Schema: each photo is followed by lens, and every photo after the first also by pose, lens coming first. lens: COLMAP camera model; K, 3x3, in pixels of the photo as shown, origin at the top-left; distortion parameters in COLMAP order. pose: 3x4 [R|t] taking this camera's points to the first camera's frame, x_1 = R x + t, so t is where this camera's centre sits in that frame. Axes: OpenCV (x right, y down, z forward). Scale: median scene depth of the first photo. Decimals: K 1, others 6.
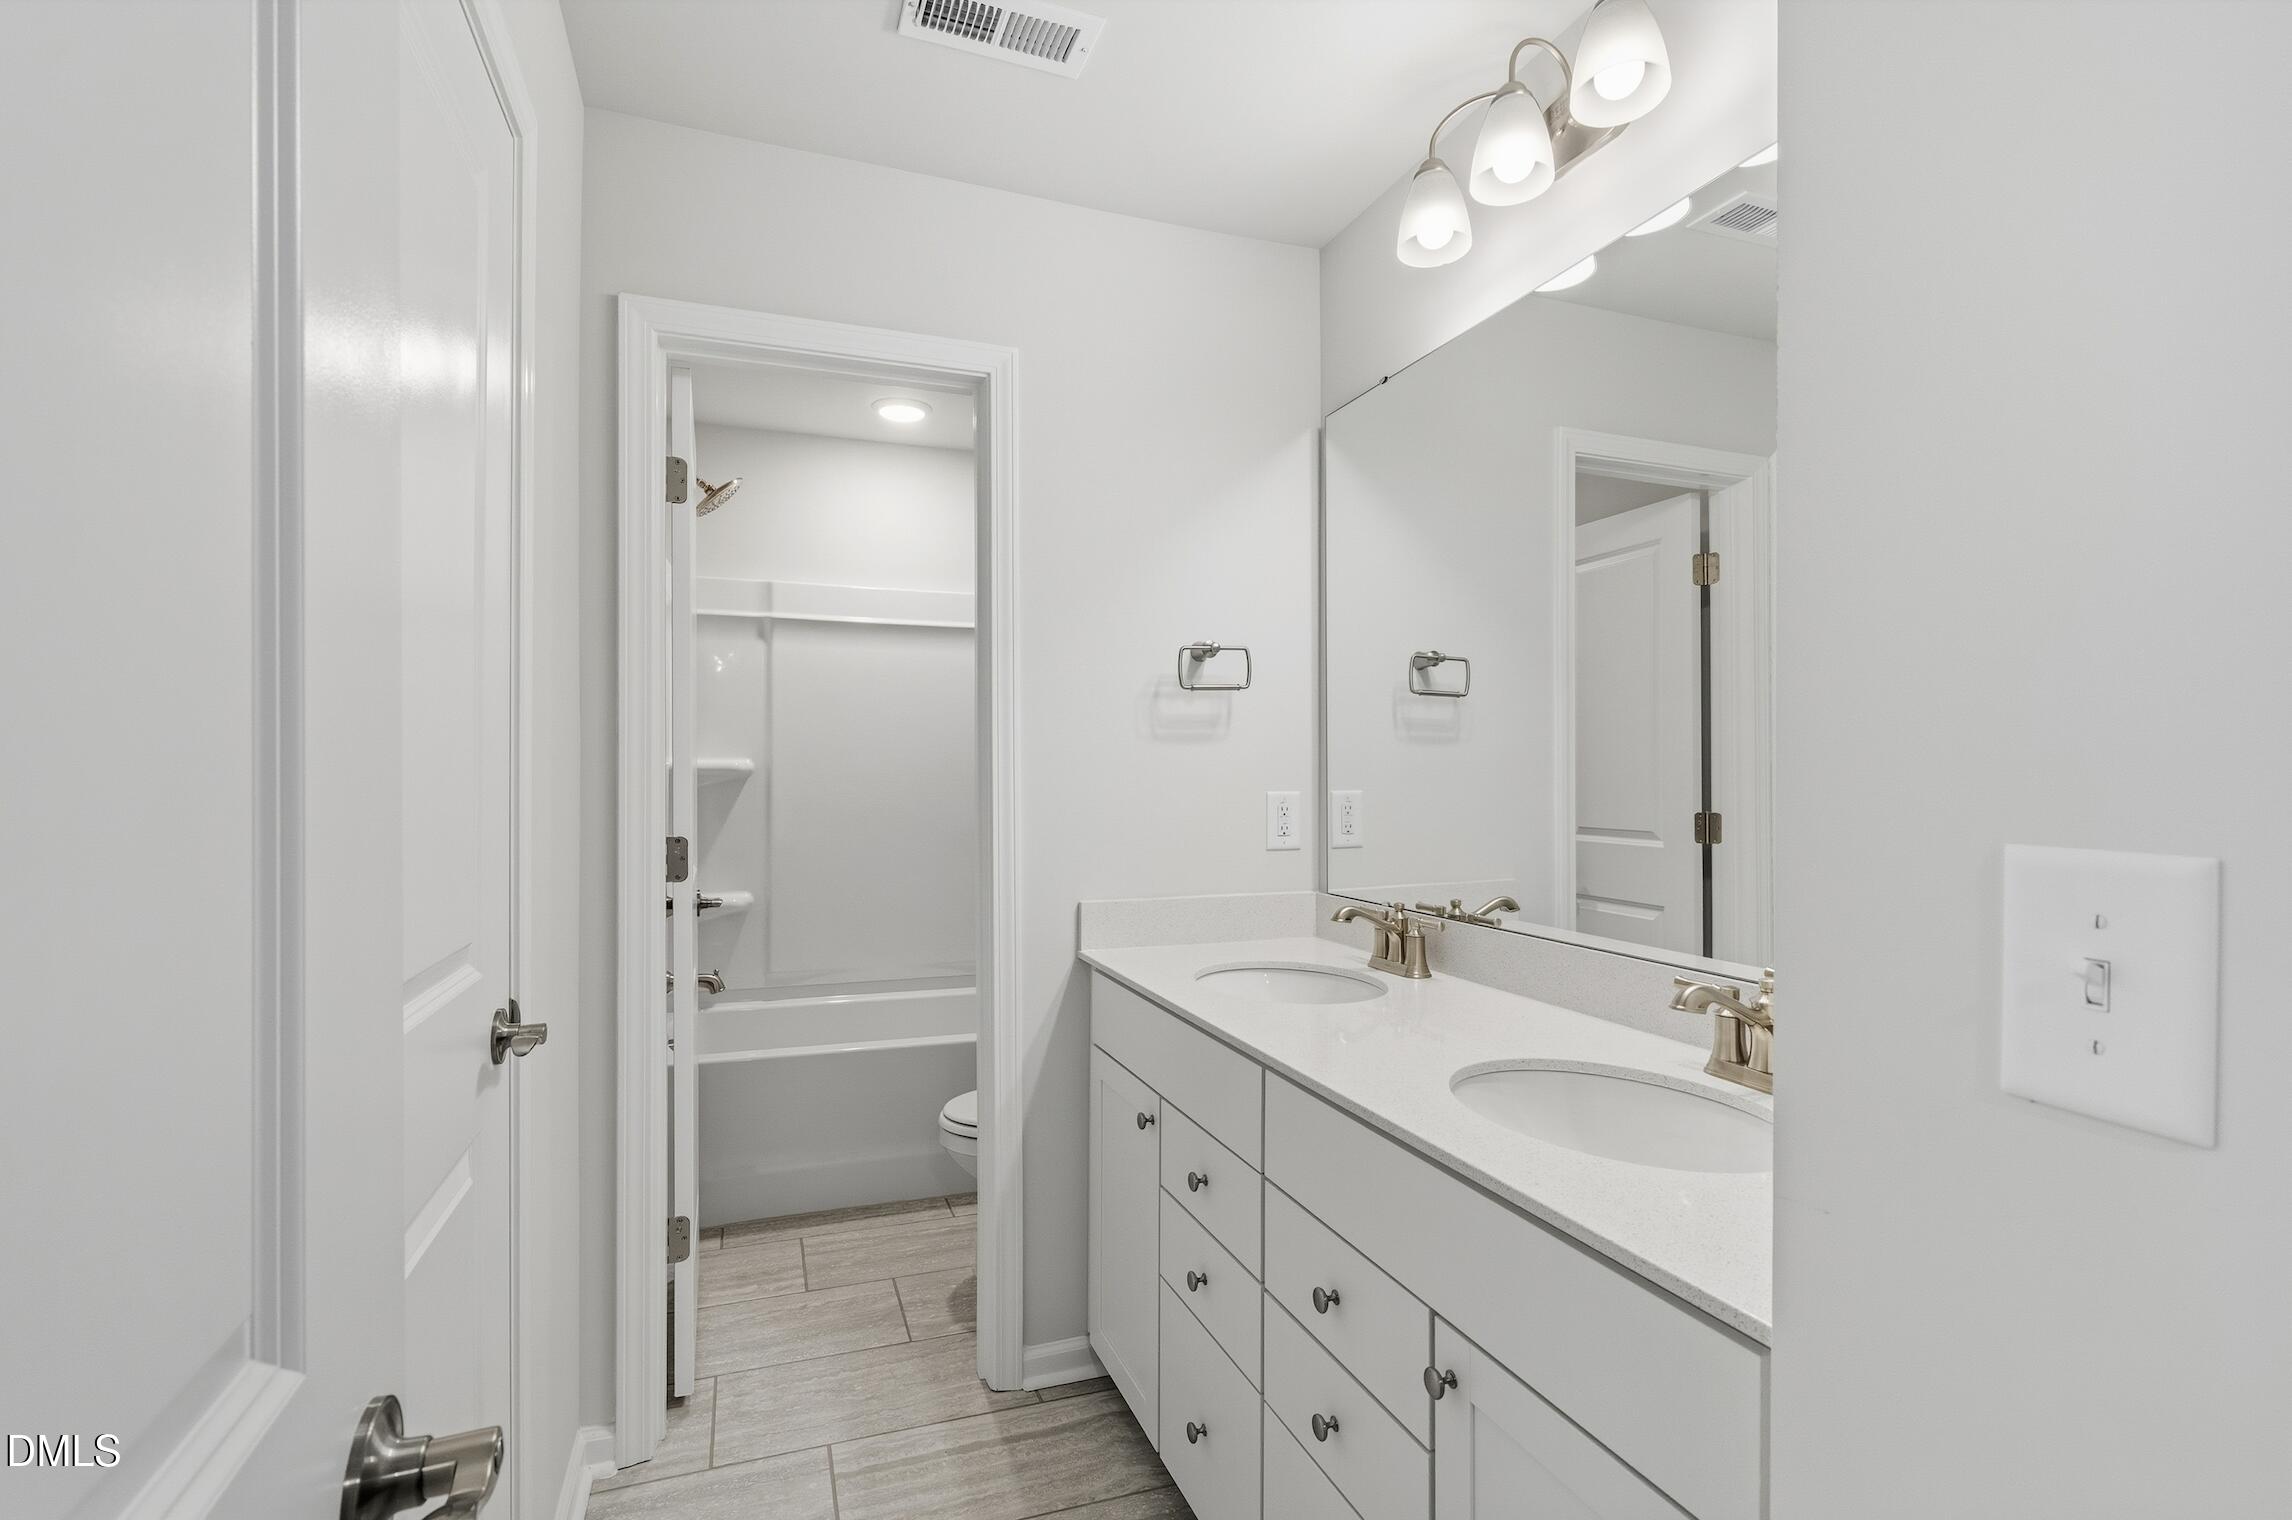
lens RADIAL K [[1046.7, 0, 1136.0], [0, 1046.7, 761.3], [0, 0, 1]] dist [-0.004807, 0.000785]
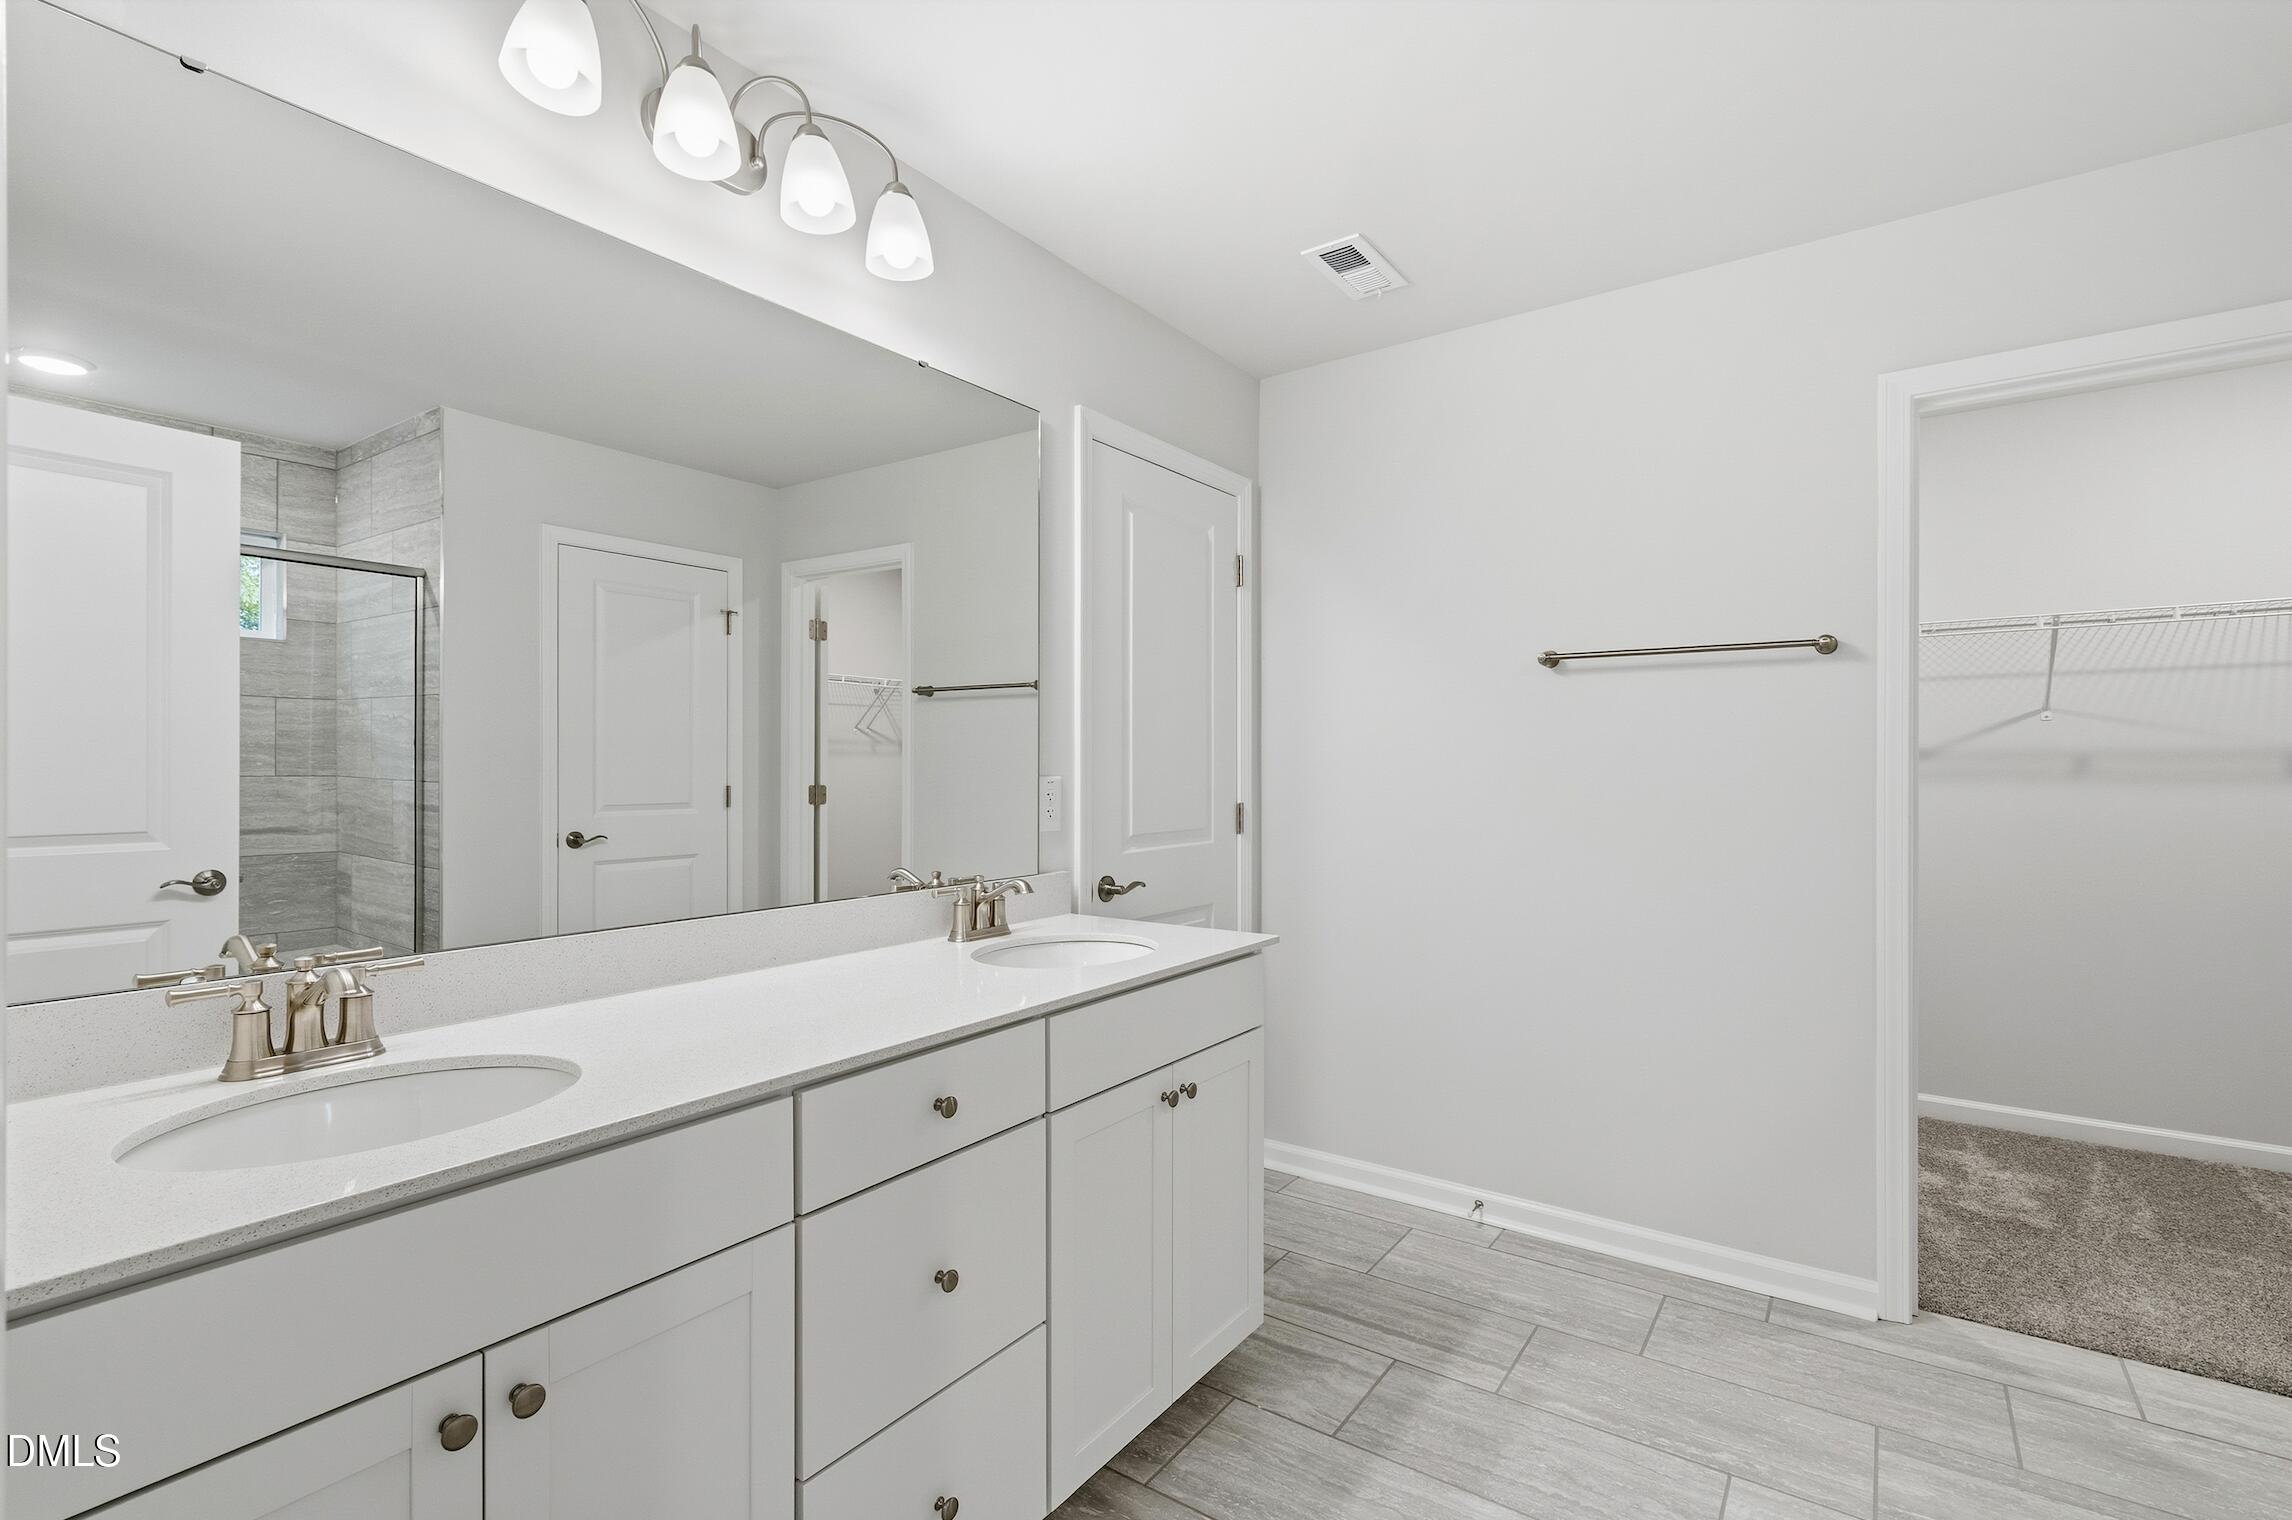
lens RADIAL K [[1046.7, 0, 1136.0], [0, 1046.7, 761.3], [0, 0, 1]] dist [-0.004807, 0.000785]
pose [[-0.559487, -0.012807, 0.828740, -0.761937], [-0.028141, 0.999598, -0.003551, 0.022382], [-0.828361, -0.025308, -0.559623, 1.718862]]
